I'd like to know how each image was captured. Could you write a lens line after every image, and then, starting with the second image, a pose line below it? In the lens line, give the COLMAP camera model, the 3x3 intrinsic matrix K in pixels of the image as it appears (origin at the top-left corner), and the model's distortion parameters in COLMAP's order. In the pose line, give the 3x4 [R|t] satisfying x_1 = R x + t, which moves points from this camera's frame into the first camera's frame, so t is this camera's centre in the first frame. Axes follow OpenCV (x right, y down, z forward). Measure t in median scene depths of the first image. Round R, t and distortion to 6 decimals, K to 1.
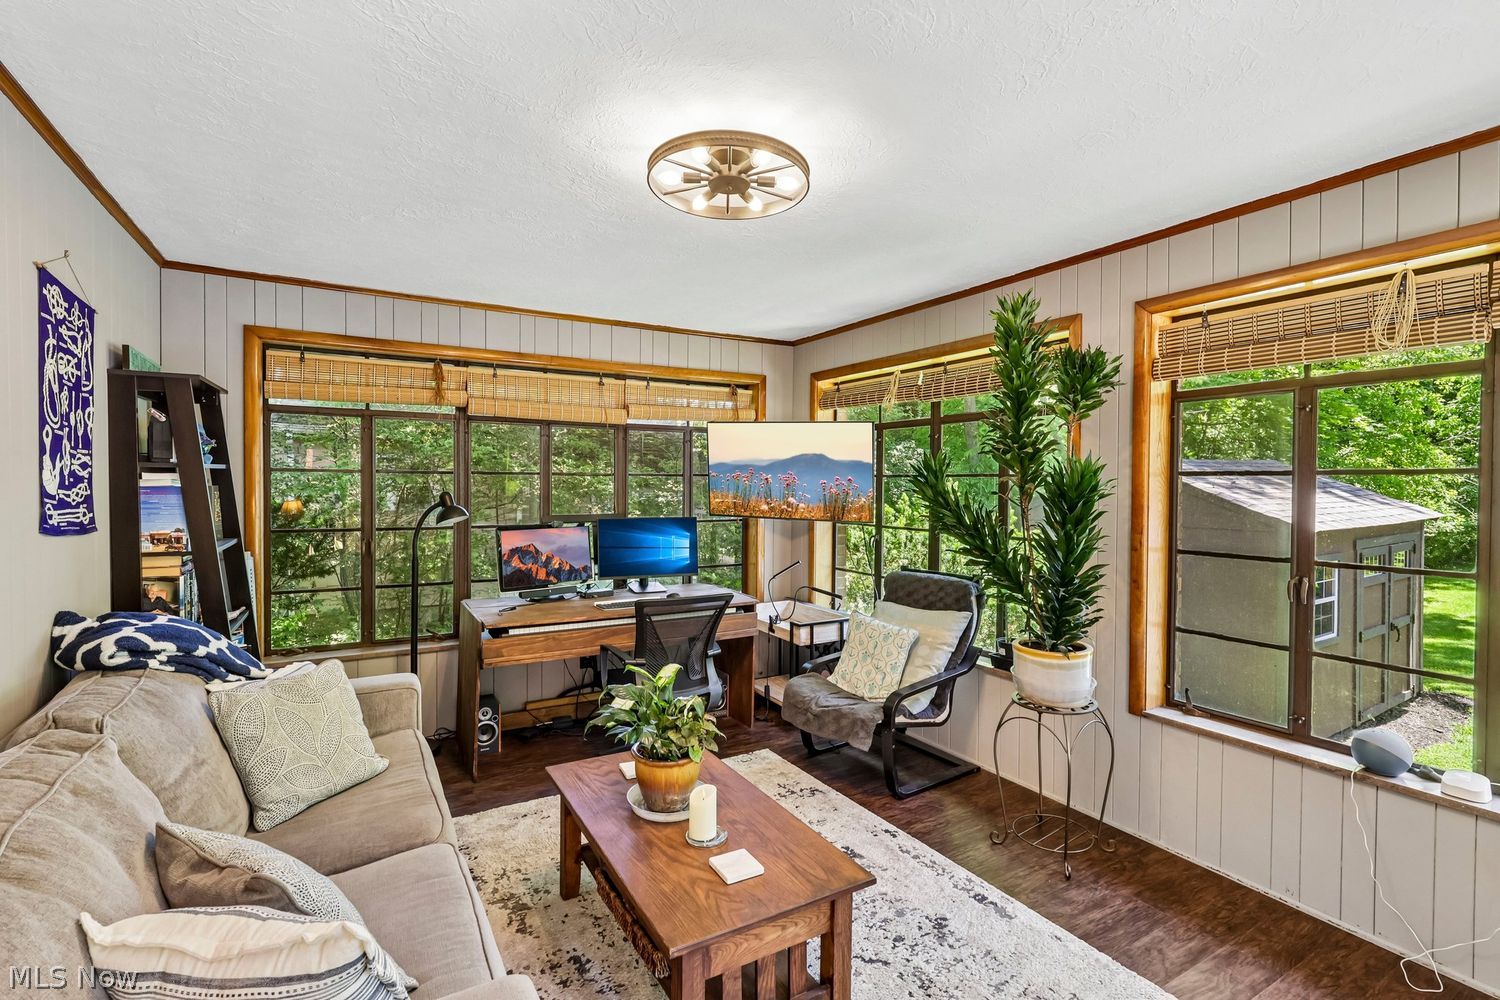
lens RADIAL K [[689.8, 0, 750.3], [0, 689.8, 496.7], [0, 0, 1]] dist [-0.008067, -0.001120]
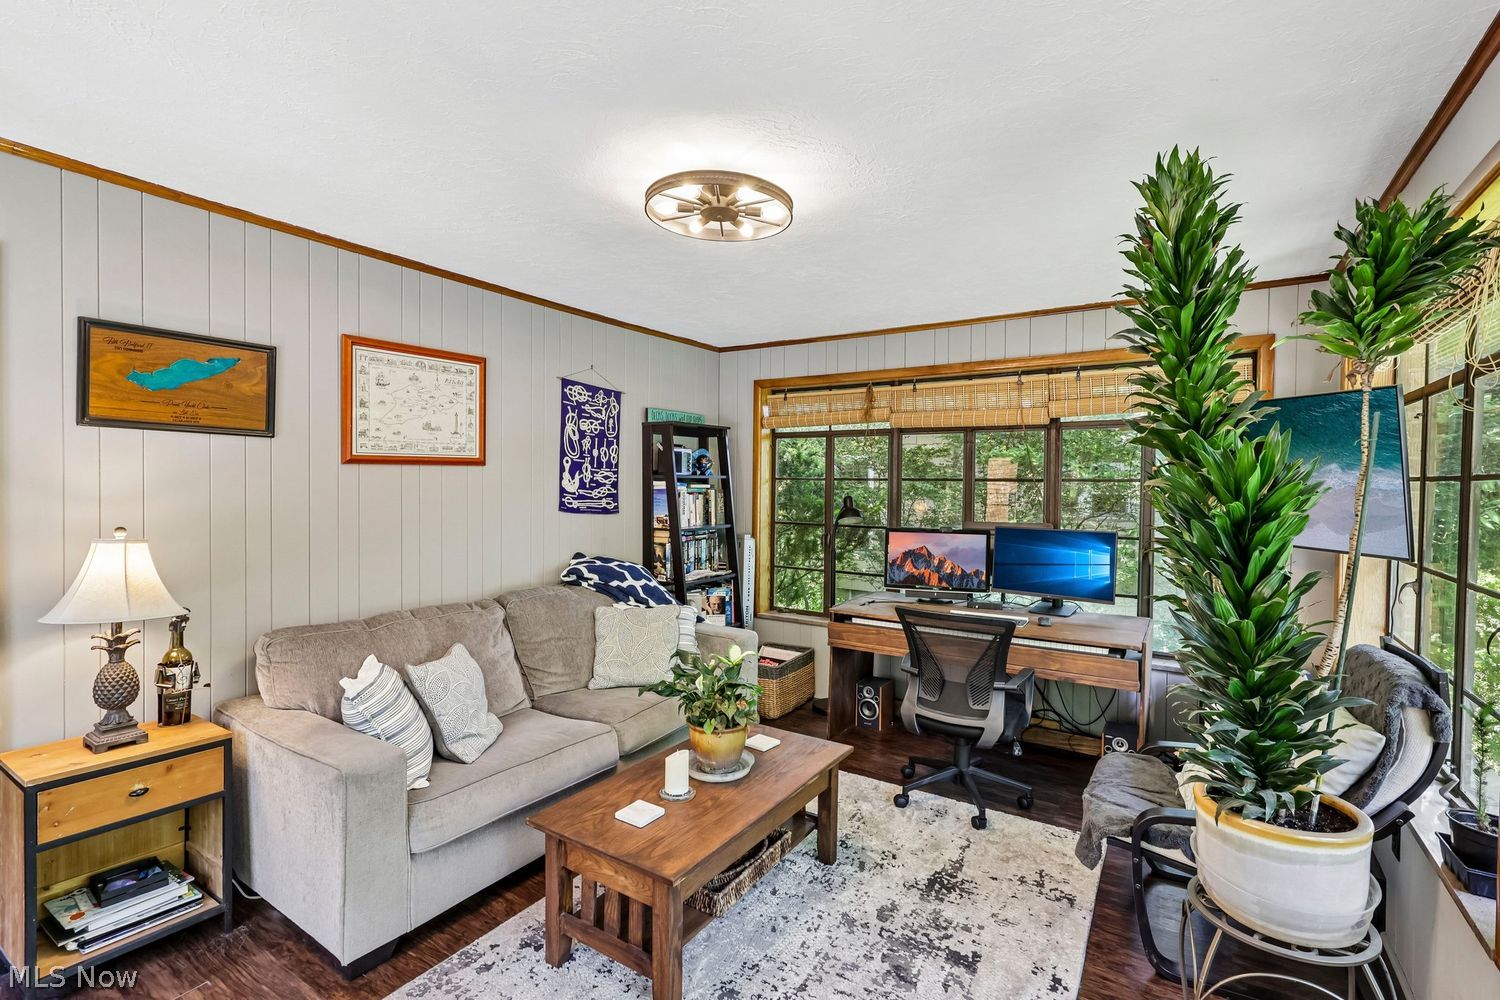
lens RADIAL K [[689.8, 0, 747.2], [0, 689.8, 497.2], [0, 0, 1]] dist [-0.008067, -0.001120]
pose [[0.445560, 0.012512, -0.895164, 0.633498], [-0.024835, 0.999690, 0.001611, -0.002585], [0.894907, 0.021514, 0.445733, 0.364254]]
